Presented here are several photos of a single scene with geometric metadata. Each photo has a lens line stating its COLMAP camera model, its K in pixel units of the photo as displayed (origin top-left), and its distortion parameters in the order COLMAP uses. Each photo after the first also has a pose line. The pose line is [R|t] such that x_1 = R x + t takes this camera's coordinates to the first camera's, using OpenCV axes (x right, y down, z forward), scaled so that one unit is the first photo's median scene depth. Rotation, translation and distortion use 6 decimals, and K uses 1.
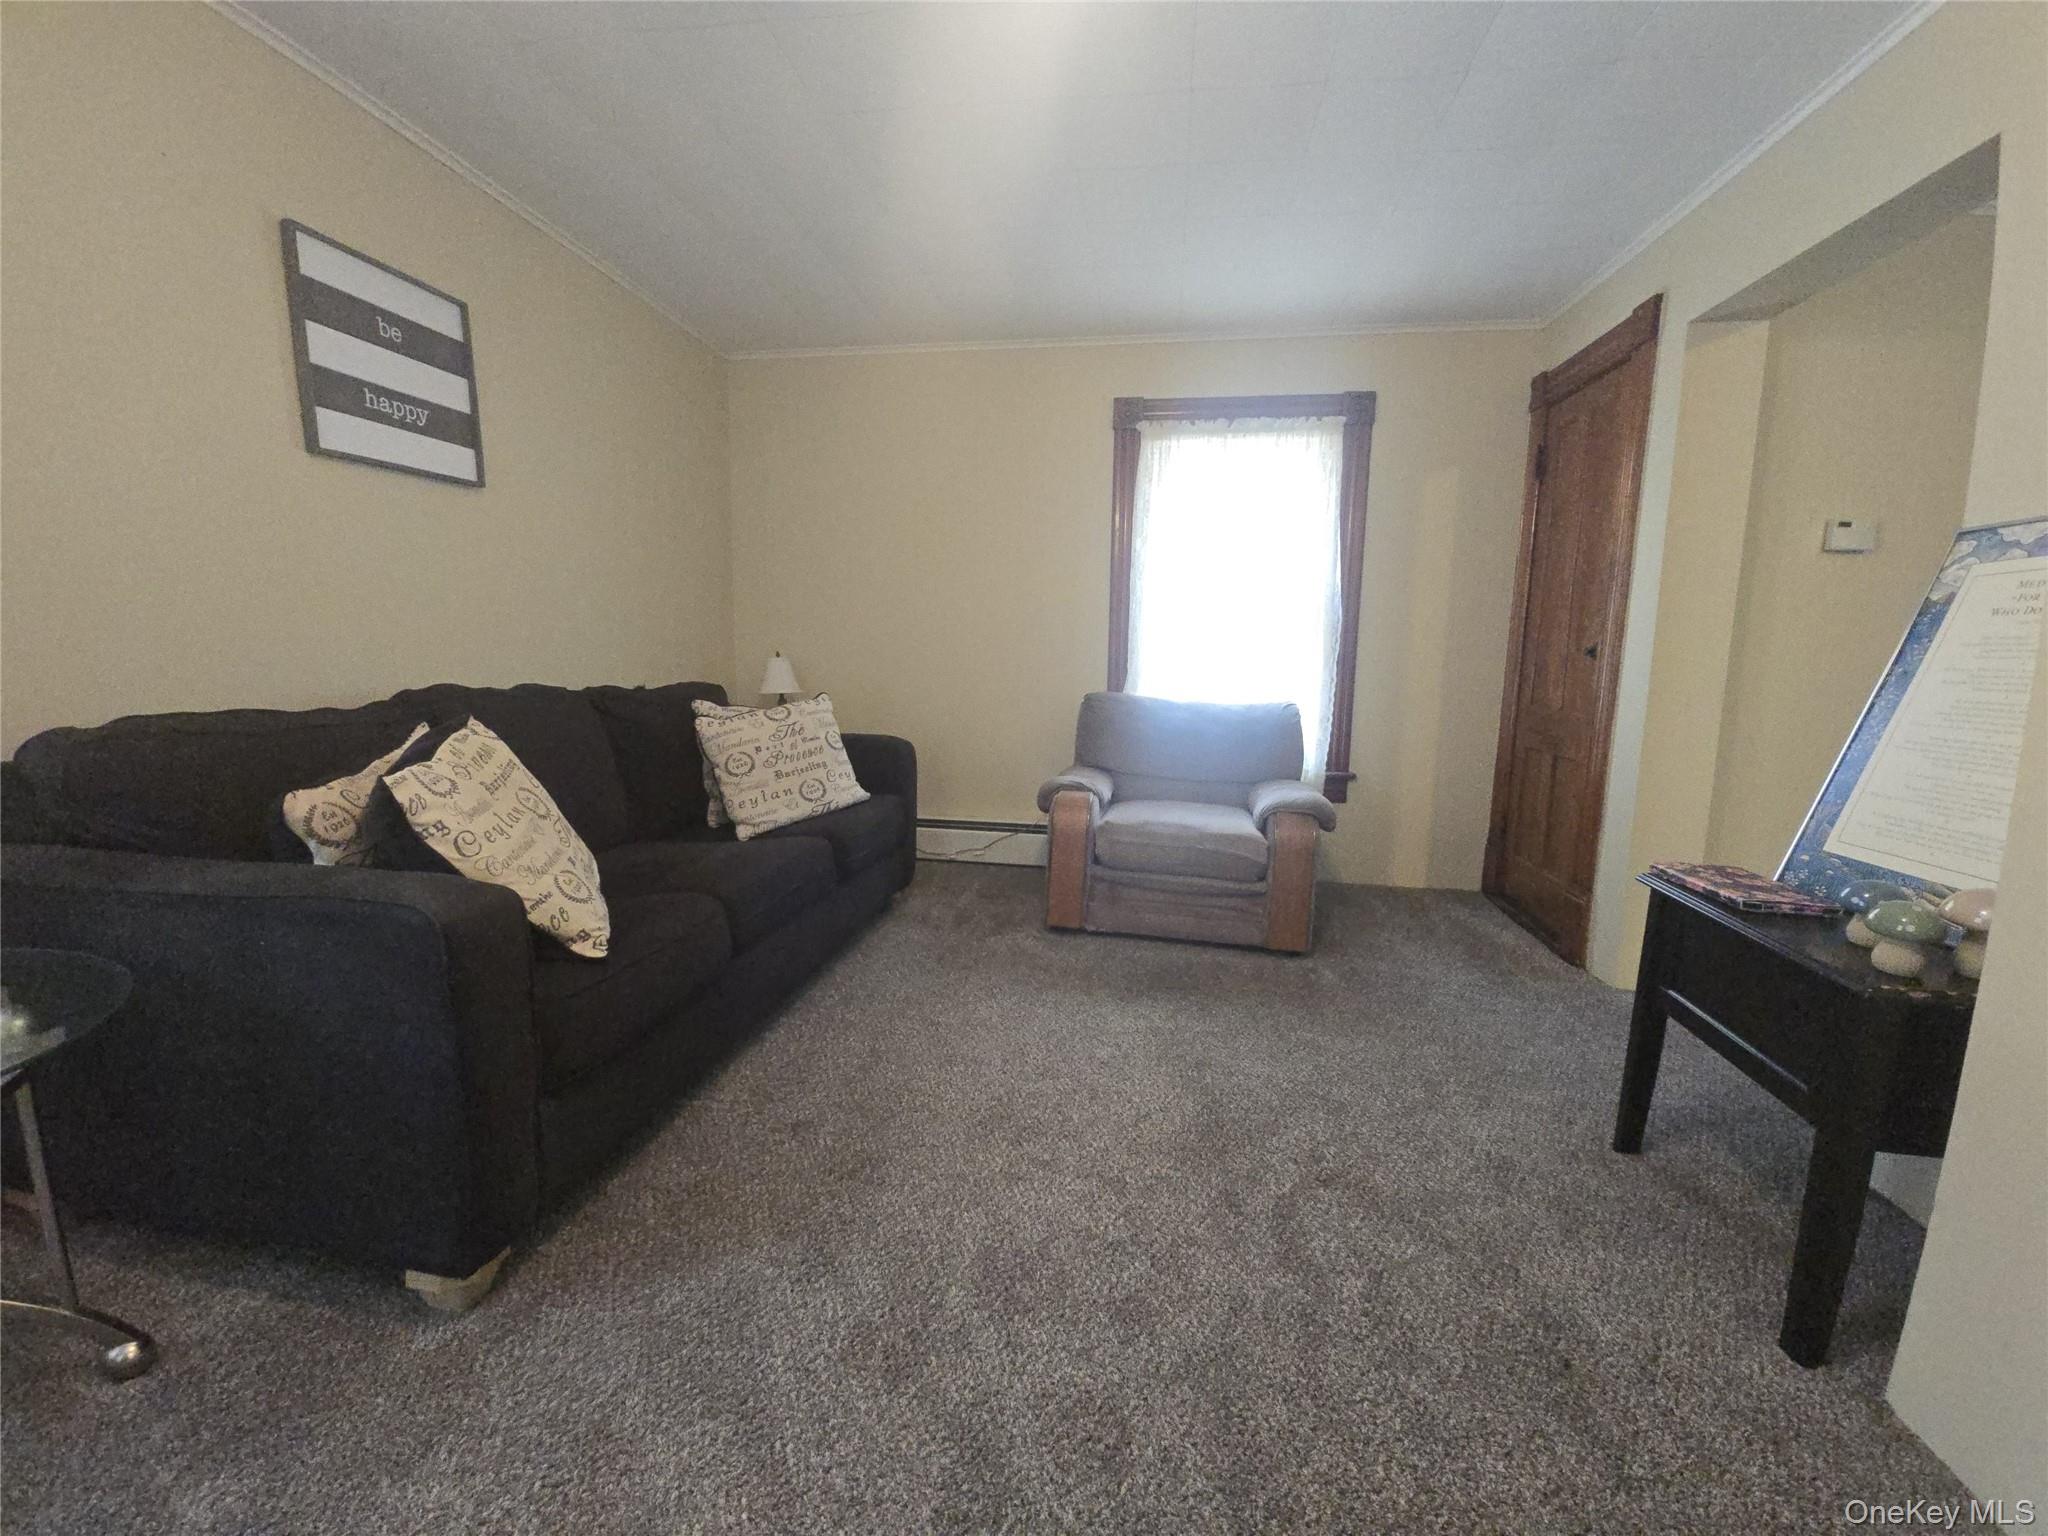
lens RADIAL K [[830.1, 0, 1026.6], [0, 830.1, 769.2], [0, 0, 1]] dist [-0.000983, -0.001155]
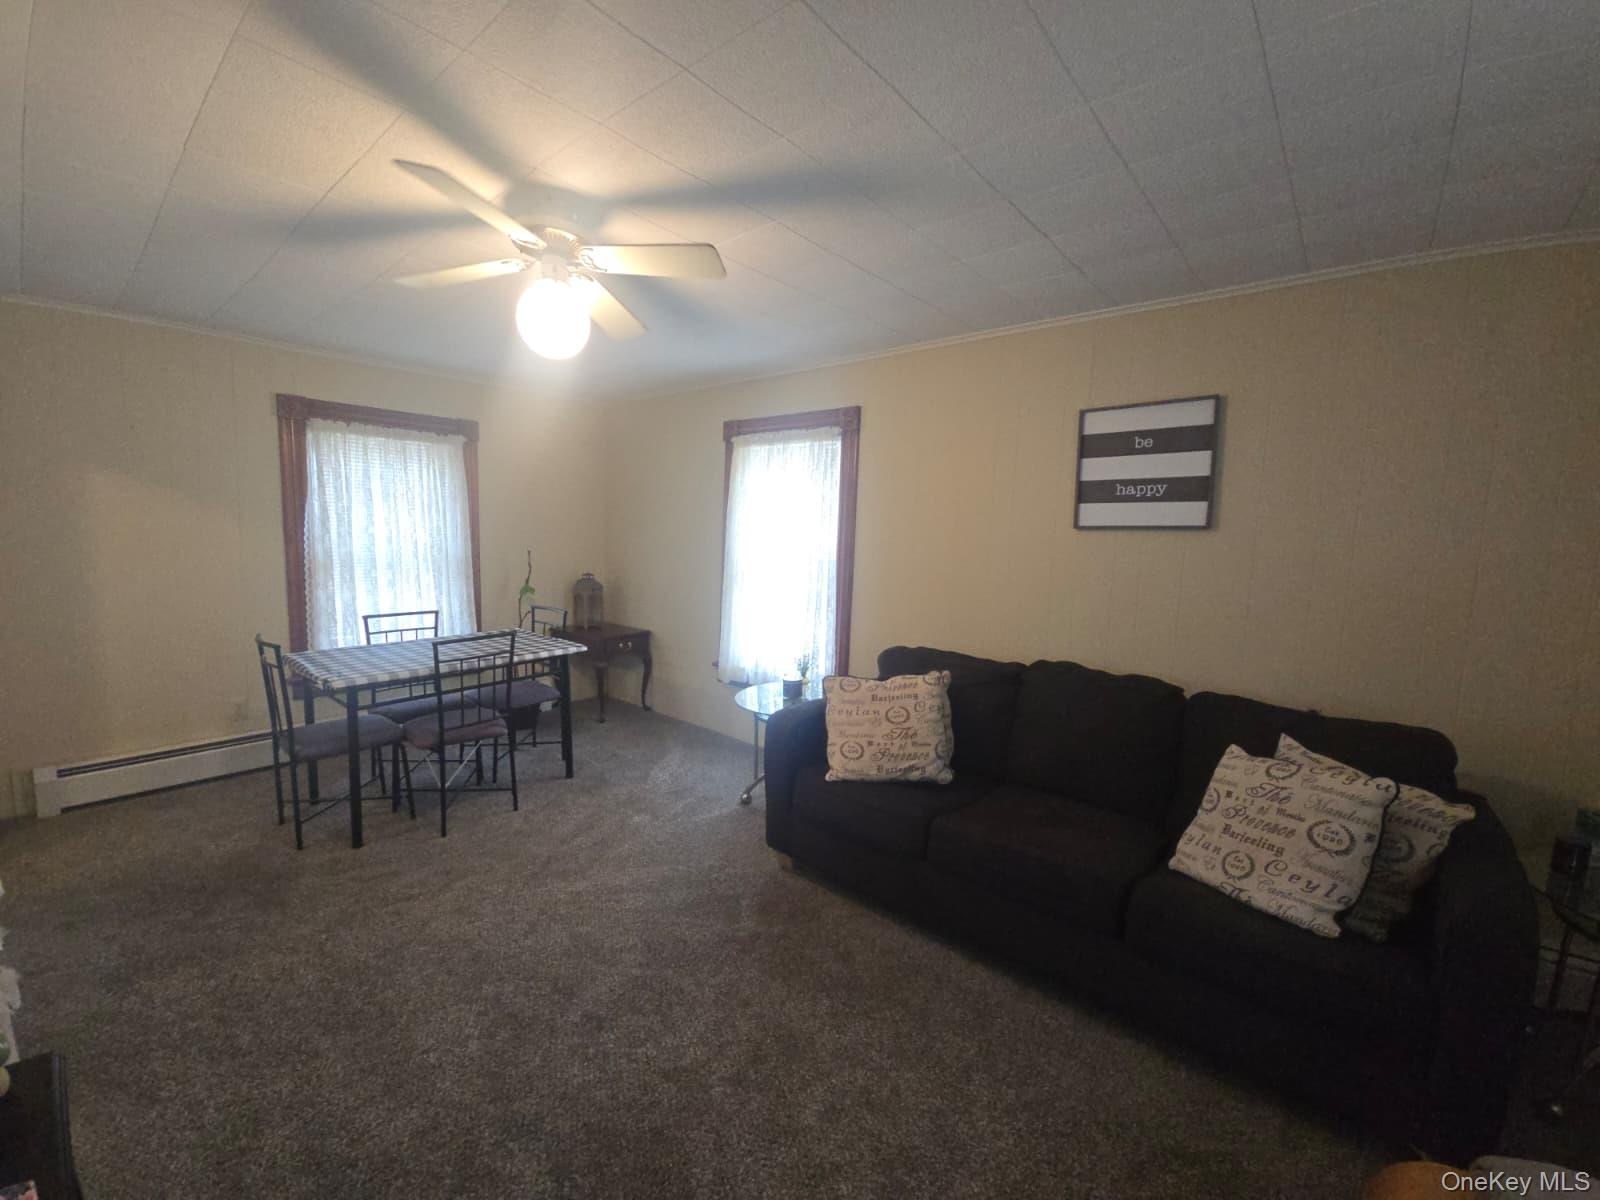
lens RADIAL K [[648.5, 0, 798.5], [0, 648.5, 603.9], [0, 0, 1]] dist [-0.000983, -0.001155]
pose [[-0.505679, 0.054960, -0.860969, 0.599398], [-0.174720, 0.970765, 0.164588, -0.306439], [0.844844, 0.233657, -0.481293, 1.060130]]
